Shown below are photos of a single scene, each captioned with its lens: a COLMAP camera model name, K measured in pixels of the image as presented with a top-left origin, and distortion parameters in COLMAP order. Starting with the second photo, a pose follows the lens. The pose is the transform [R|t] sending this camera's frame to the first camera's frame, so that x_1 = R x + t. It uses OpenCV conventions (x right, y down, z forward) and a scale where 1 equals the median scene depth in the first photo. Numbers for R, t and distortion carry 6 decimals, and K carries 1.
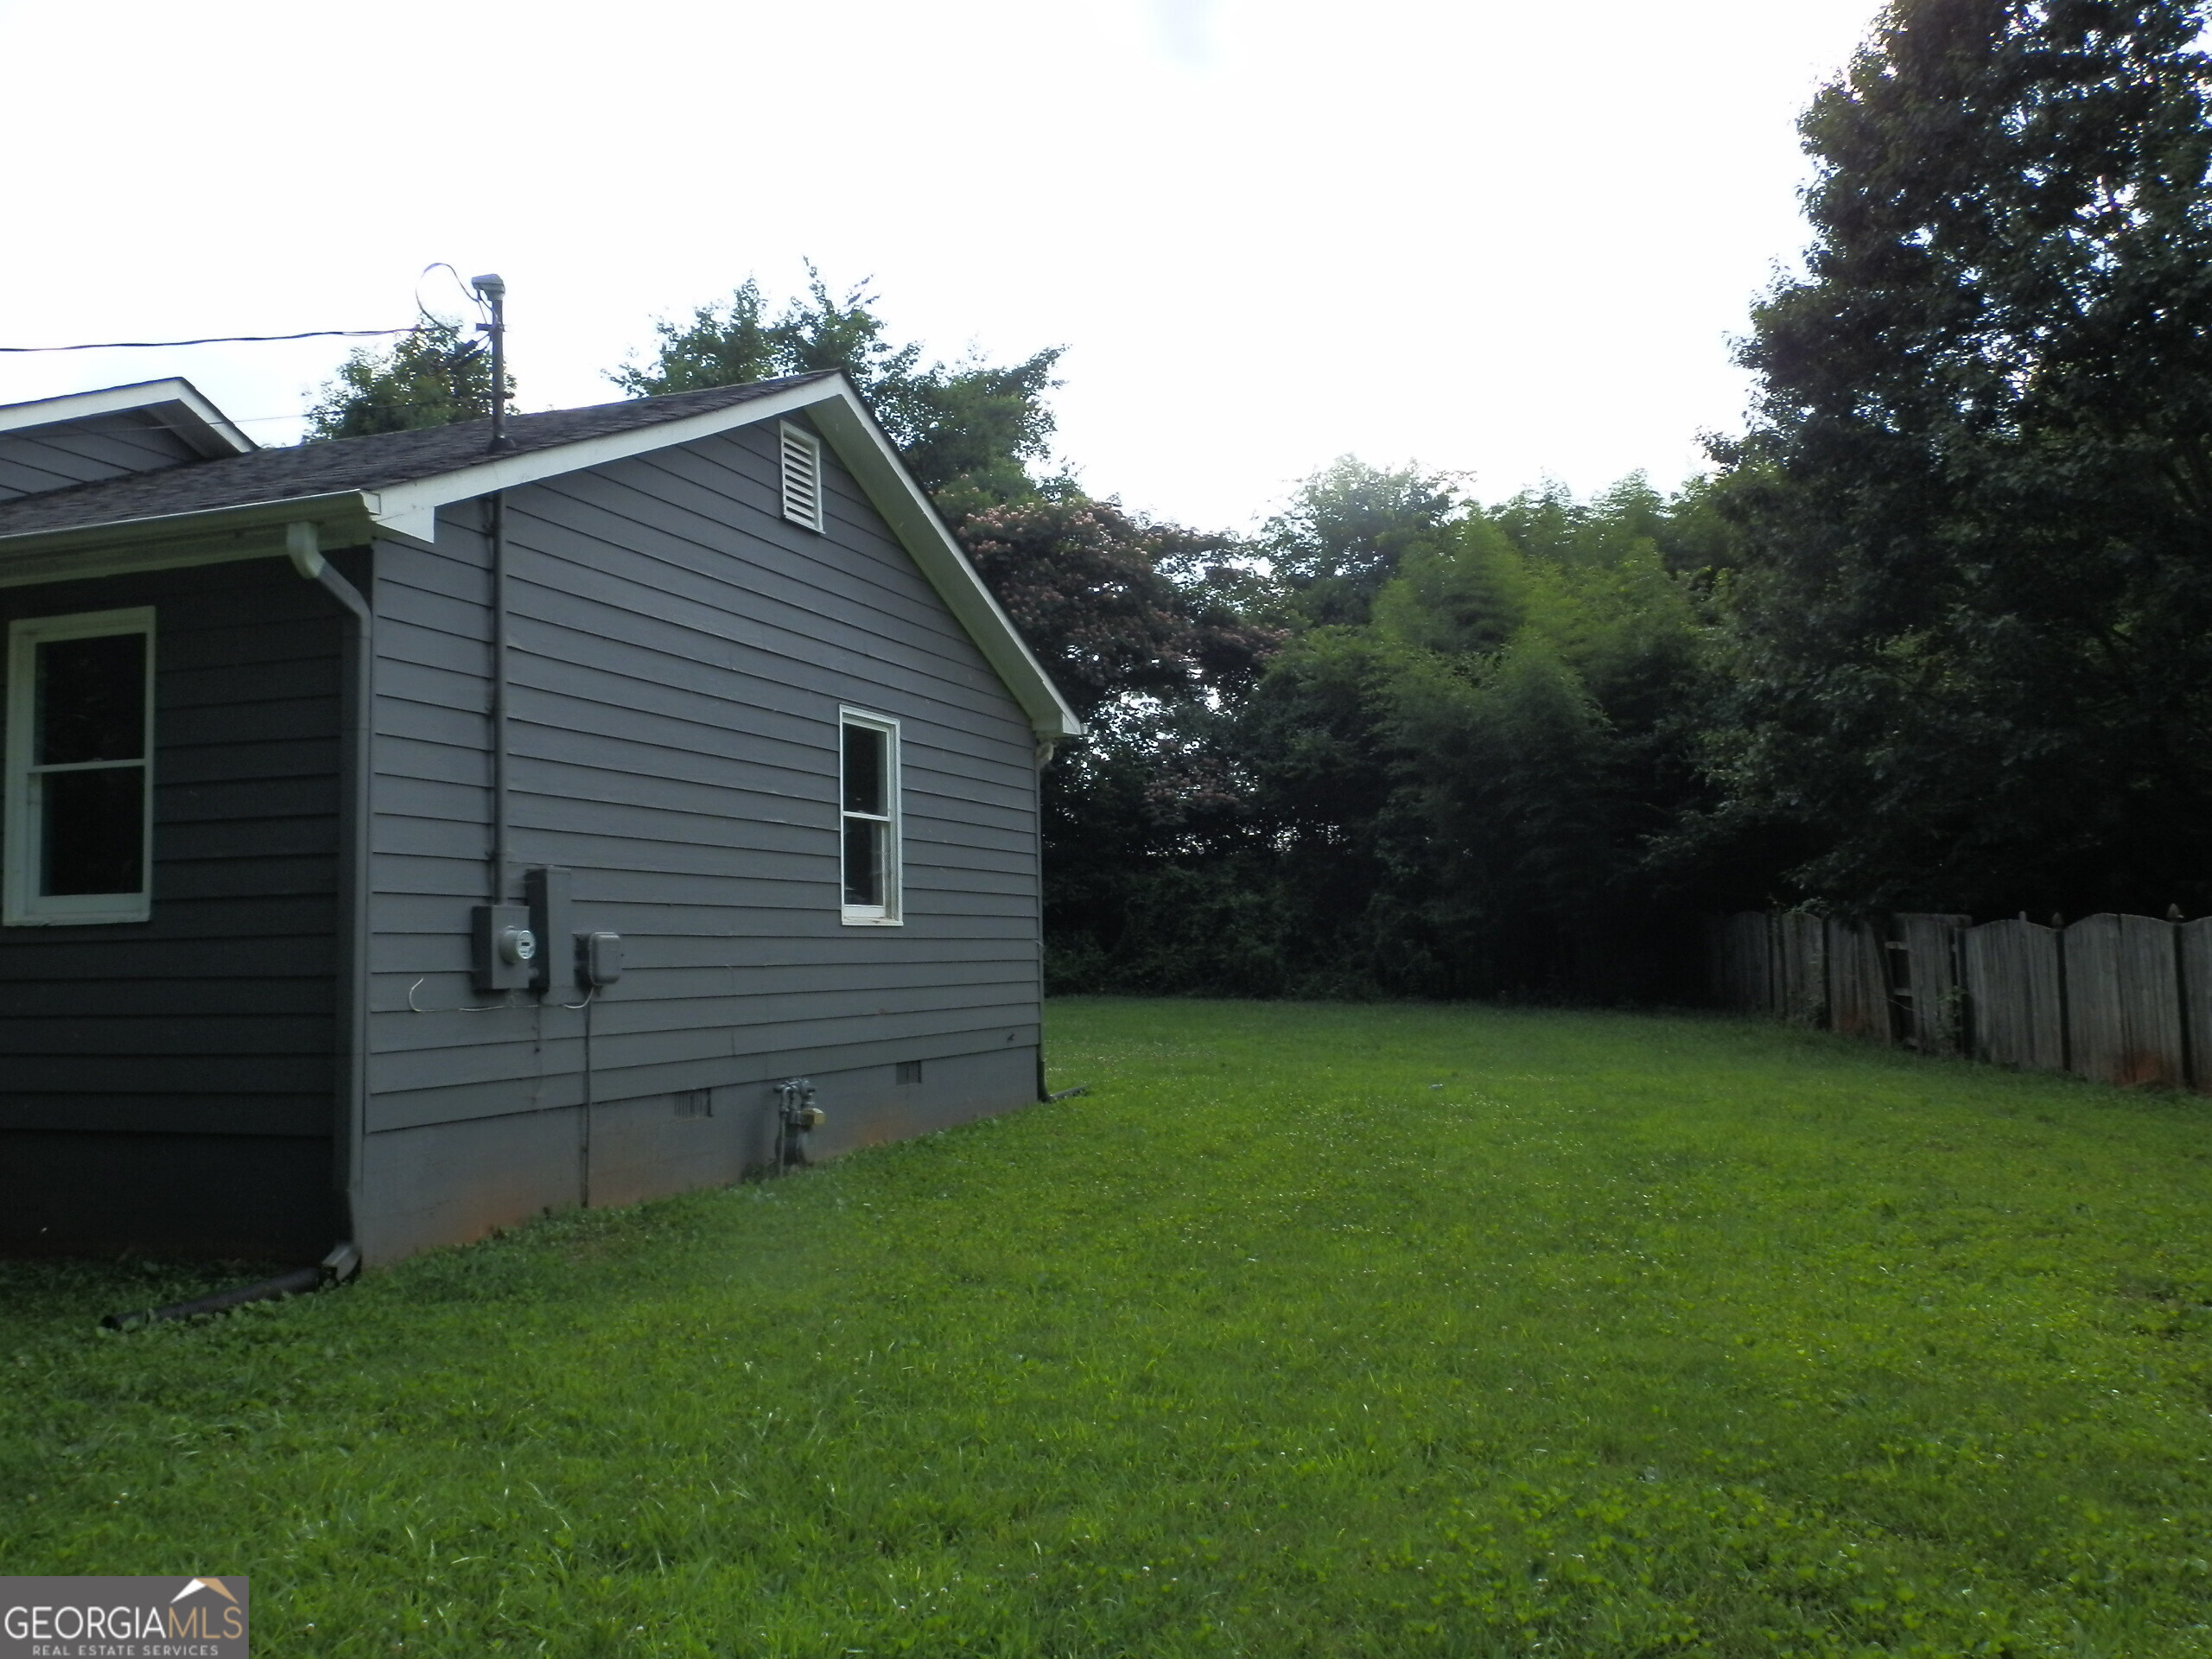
lens RADIAL K [[1888.3, 0, 1130.0], [0, 1888.3, 837.8], [0, 0, 1]] dist [0.018308, -0.006517]
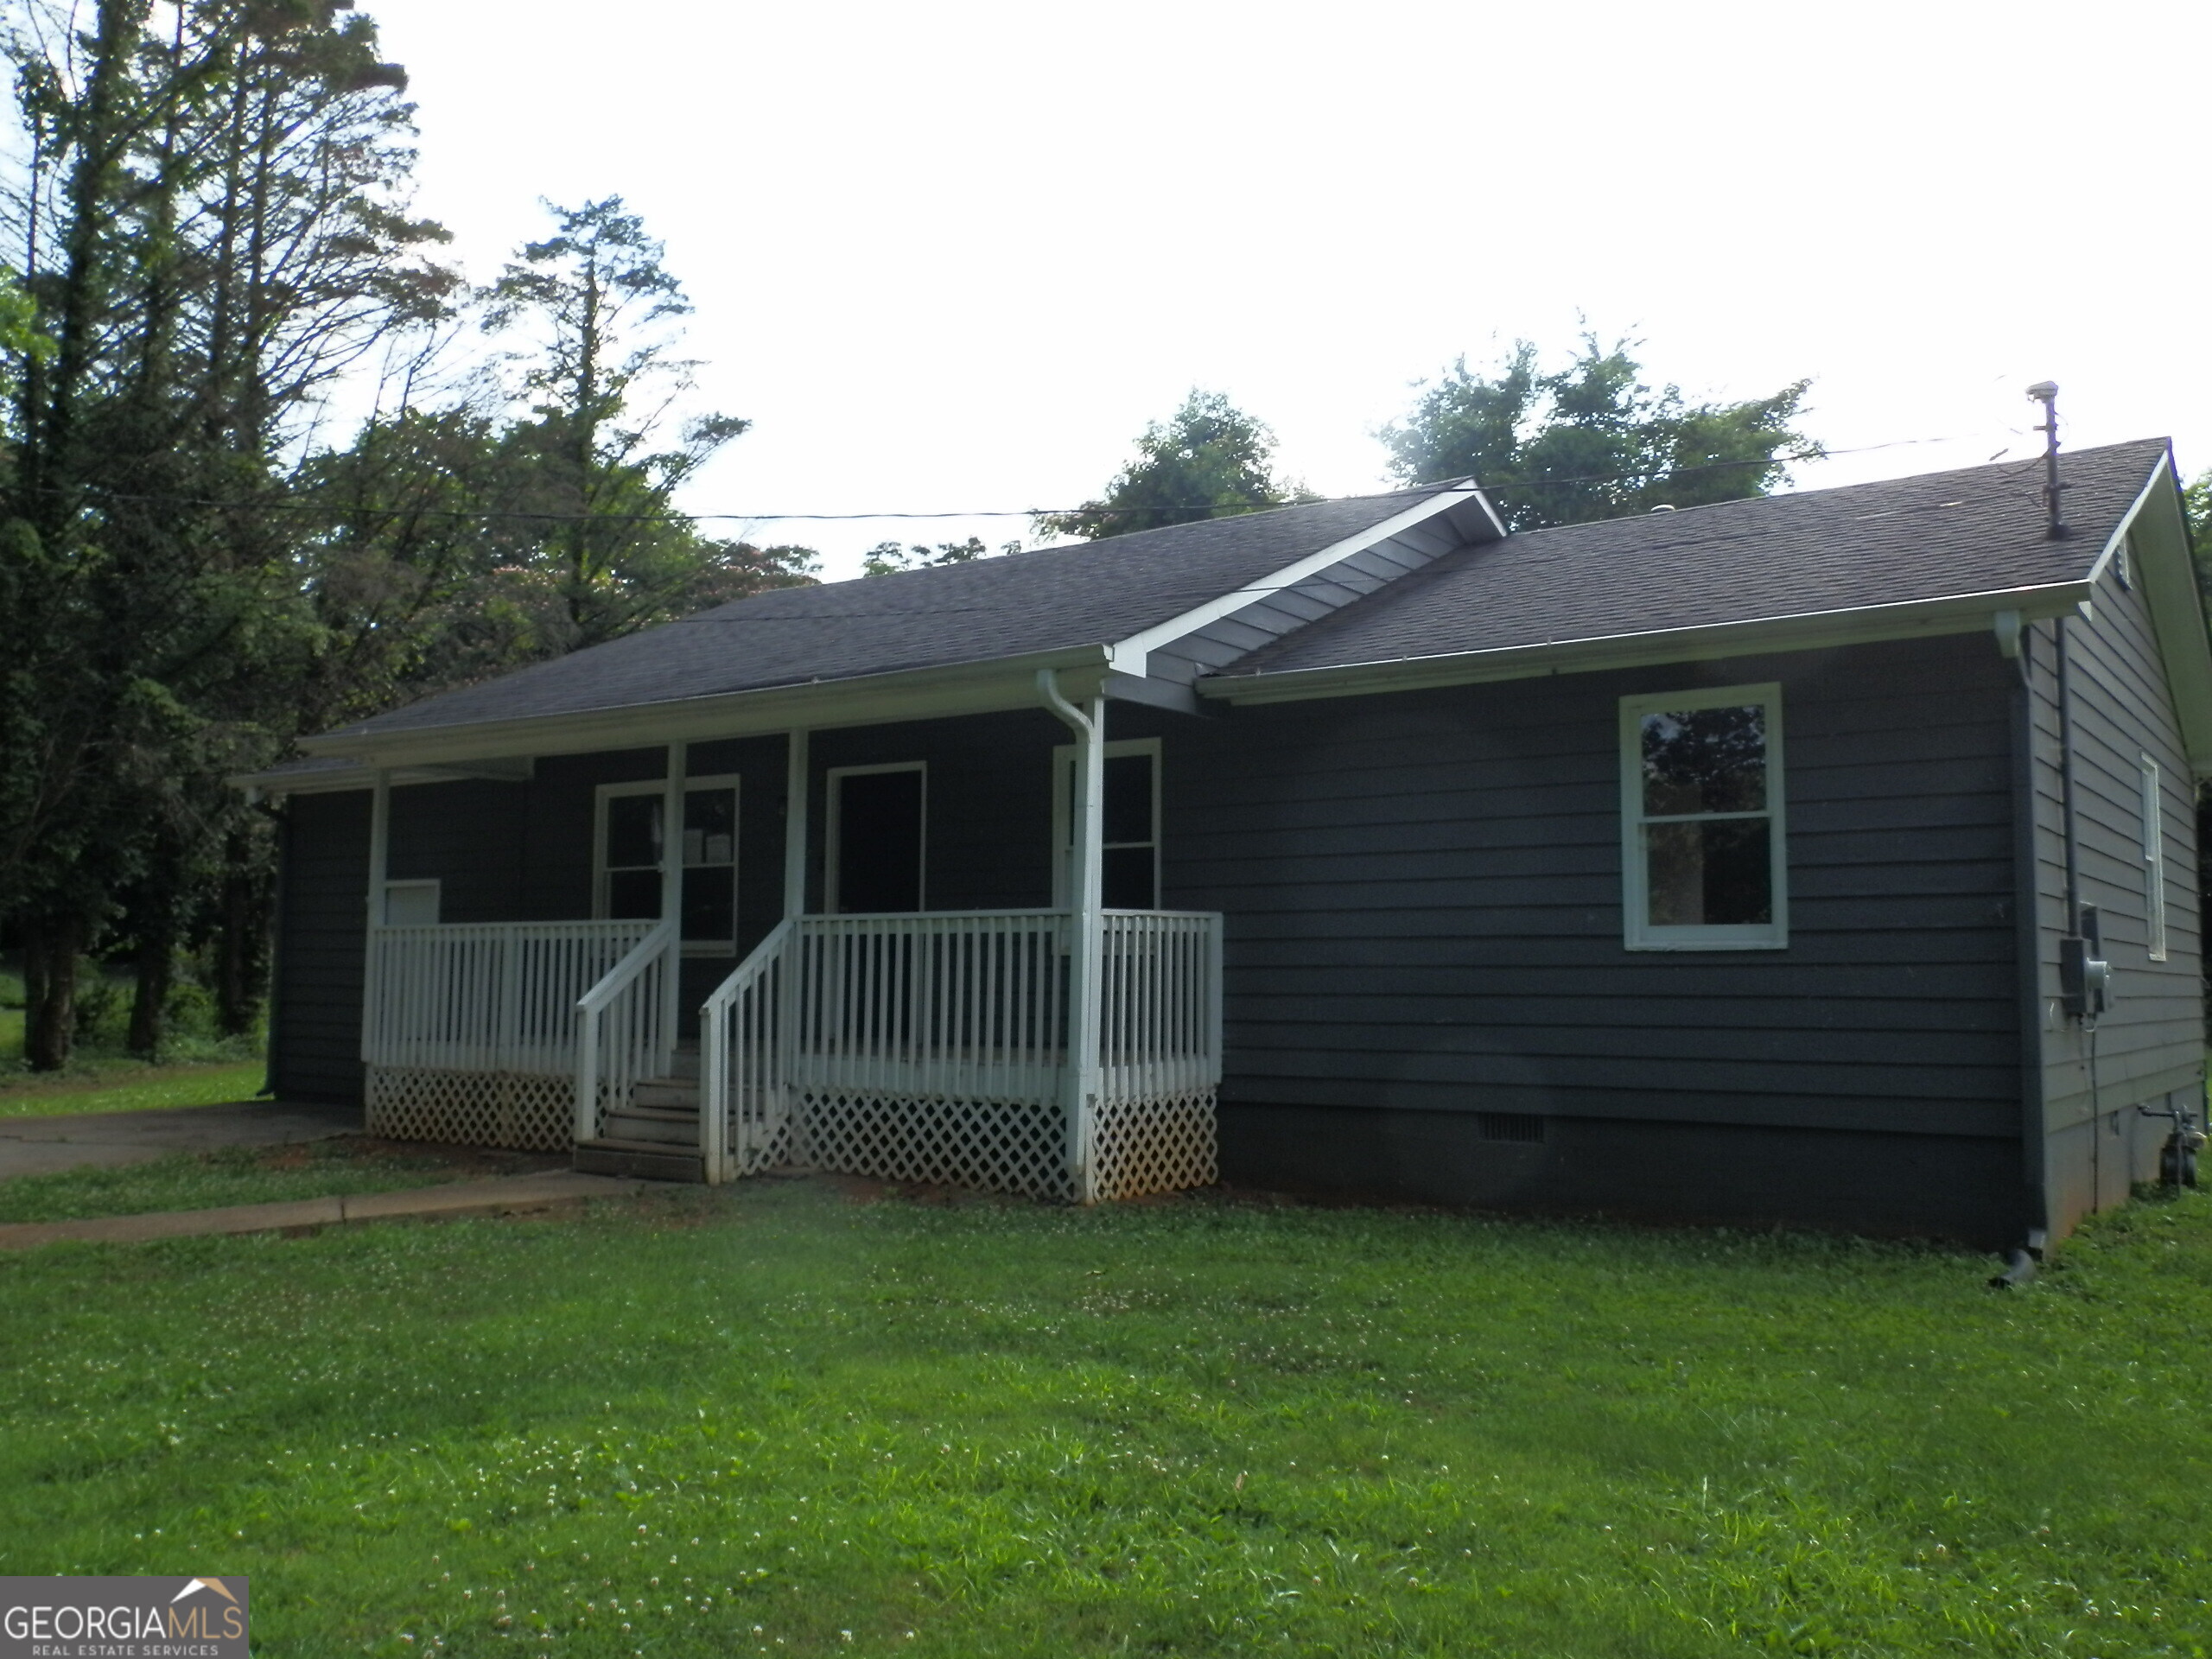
lens RADIAL K [[1888.3, 0, 1129.0], [0, 1888.3, 852.2], [0, 0, 1]] dist [0.018308, -0.006517]
pose [[0.964965, 0.002347, -0.262367, -0.471638], [-0.004380, 0.999965, -0.007166, -0.004610], [0.262341, 0.008064, 0.964942, -0.193960]]
